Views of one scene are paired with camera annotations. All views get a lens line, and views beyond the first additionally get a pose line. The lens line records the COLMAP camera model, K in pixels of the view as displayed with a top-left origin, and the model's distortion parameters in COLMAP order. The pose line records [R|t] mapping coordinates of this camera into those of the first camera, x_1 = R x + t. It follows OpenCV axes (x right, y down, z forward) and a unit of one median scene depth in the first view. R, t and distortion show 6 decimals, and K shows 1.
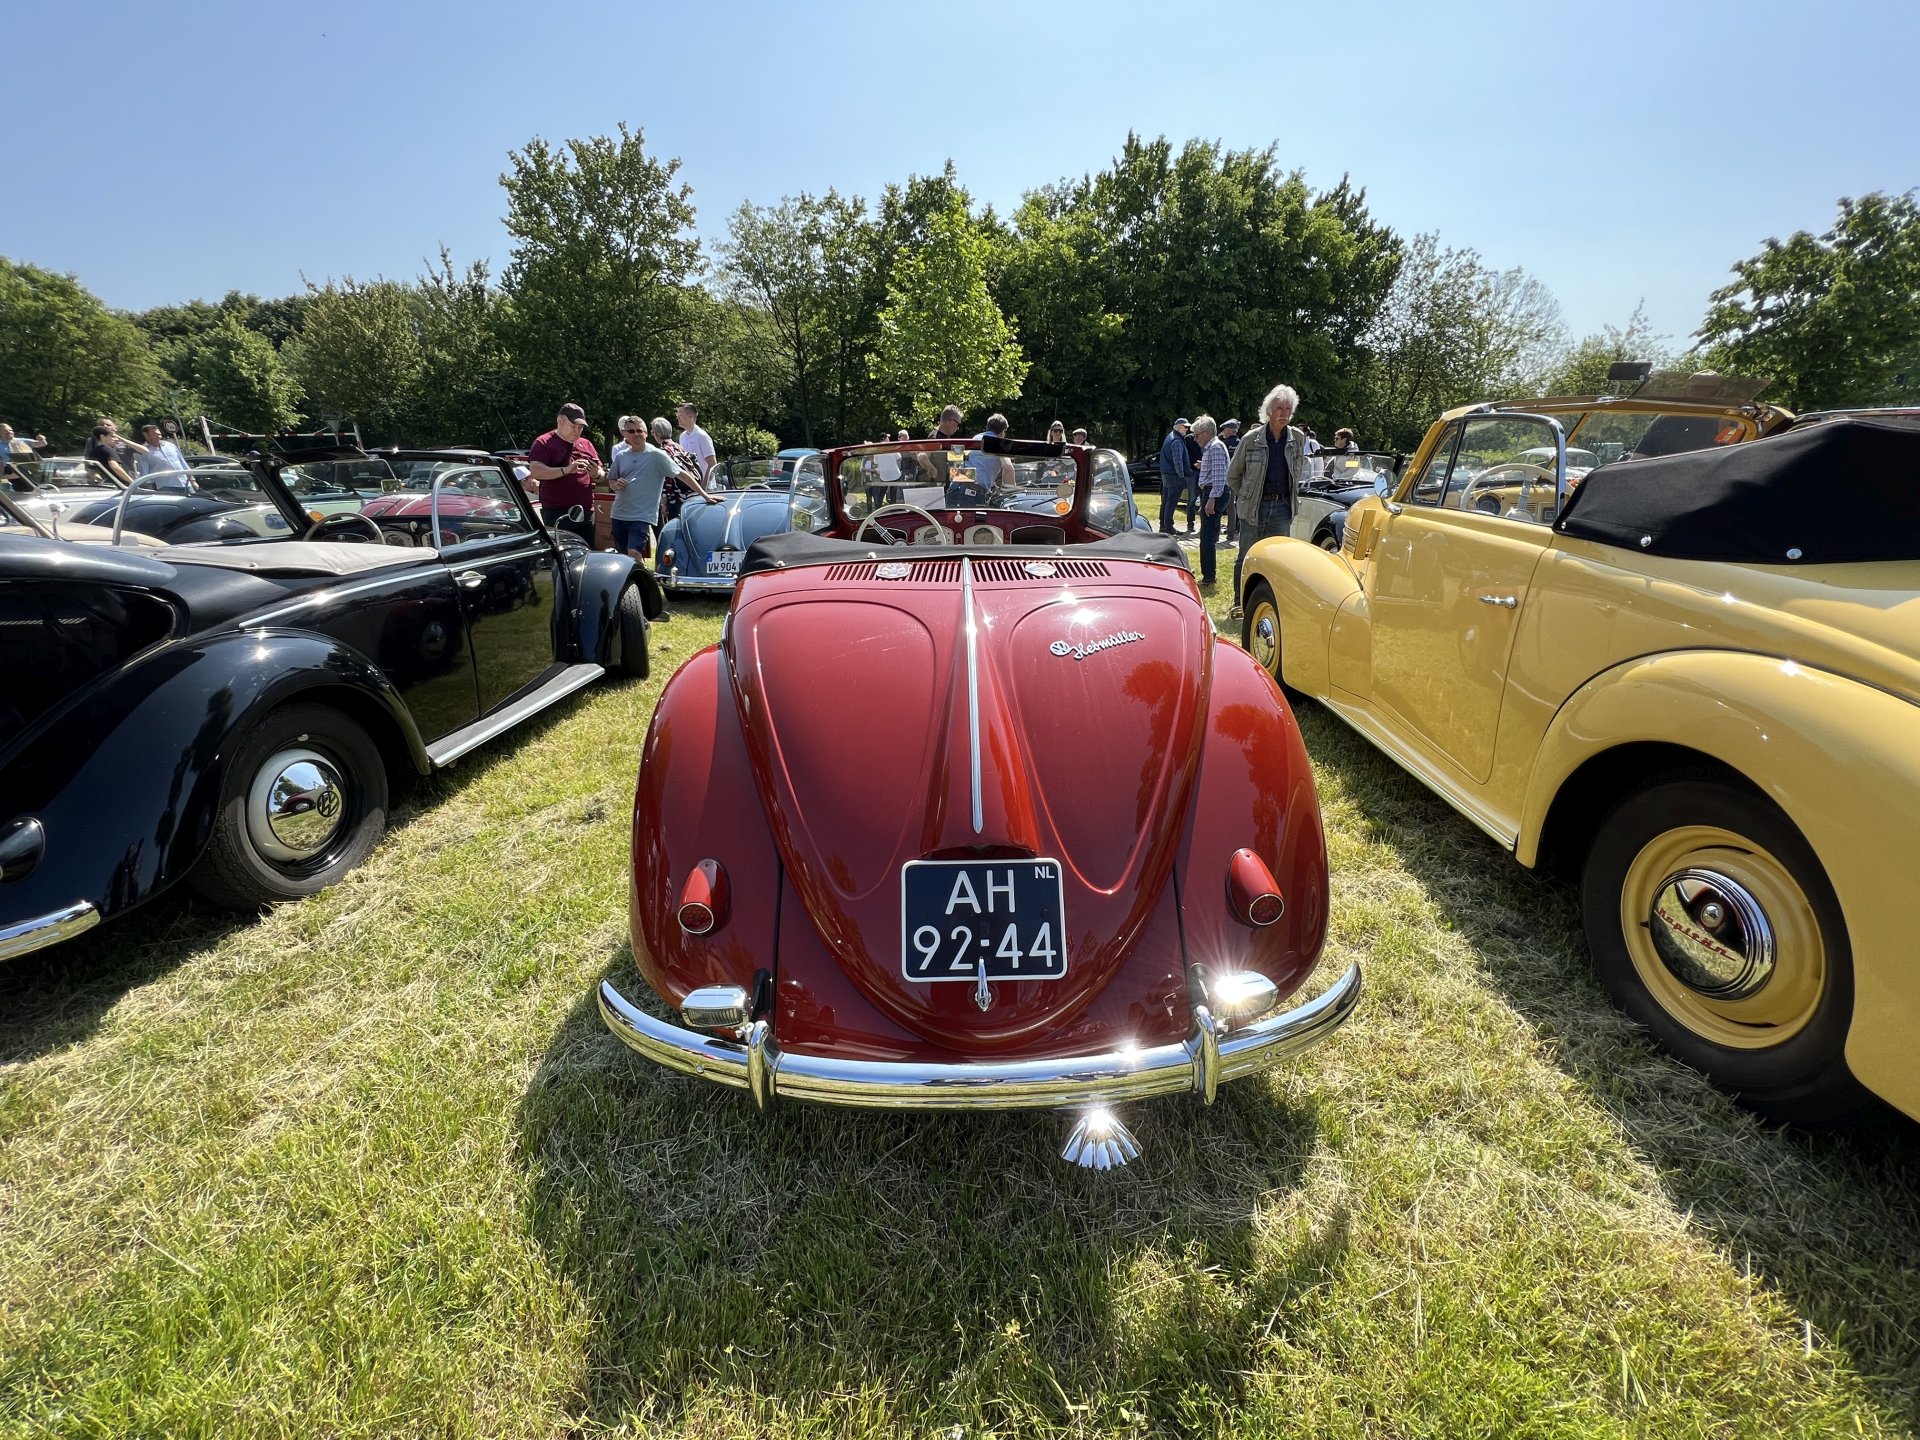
lens RADIAL K [[765.8, 0, 950.7], [0, 765.8, 714.0], [0, 0, 1]] dist [-0.001119, 0.000000]
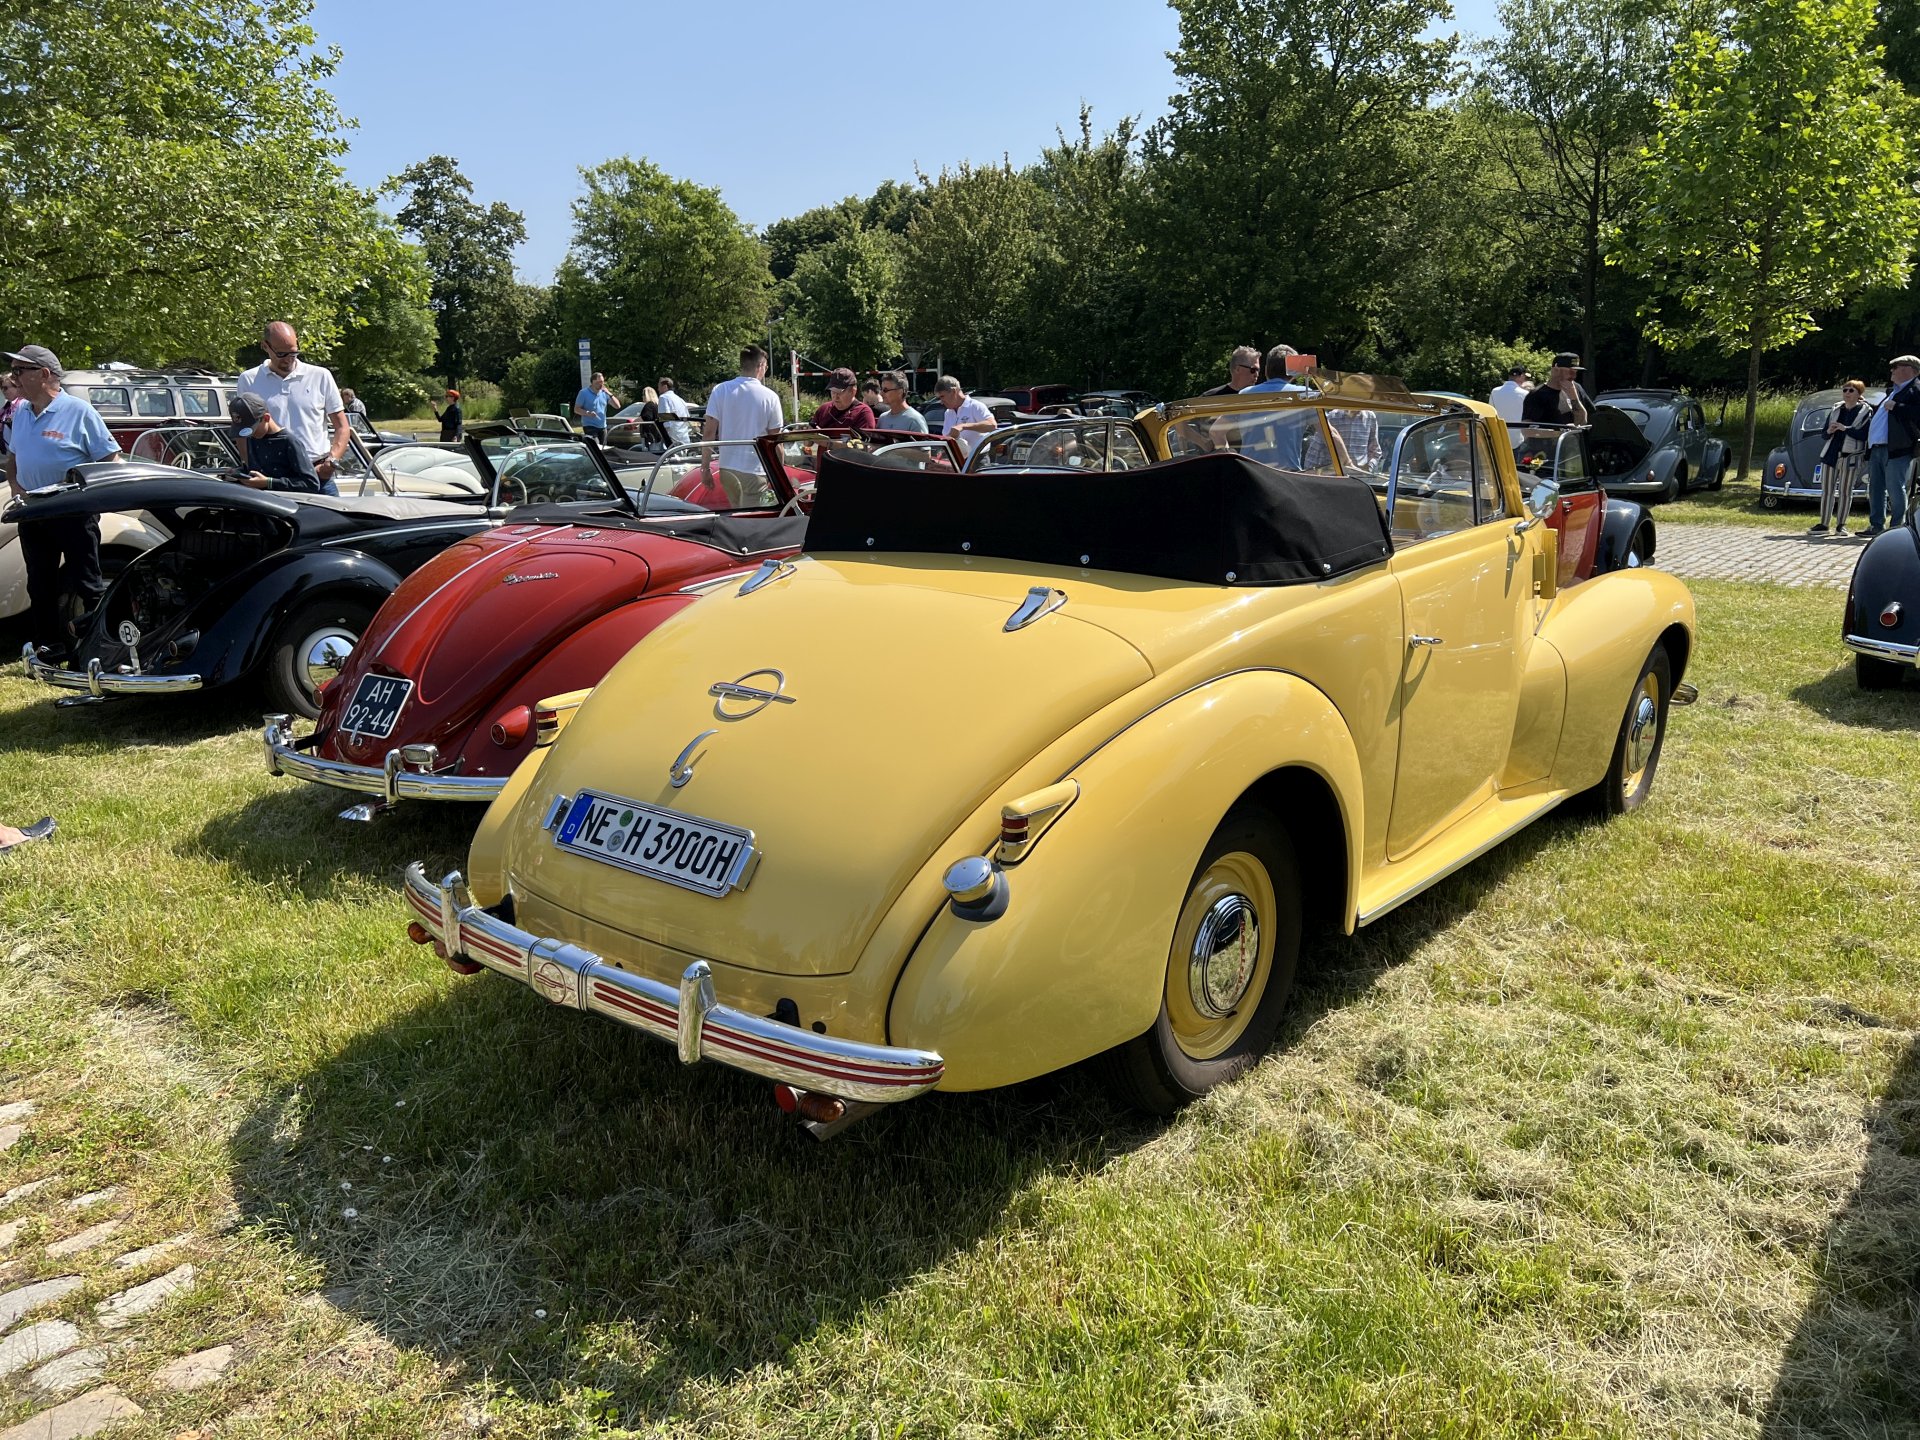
lens RADIAL K [[1461.5, 0, 962.7], [0, 1461.5, 715.3], [0, 0, 1]] dist [0.063419, -0.067257]
pose [[0.780977, 0.131155, -0.610634, 0.144601], [-0.195500, 0.979905, -0.039568, 0.006716], [0.593174, 0.150280, 0.790924, -0.042317]]
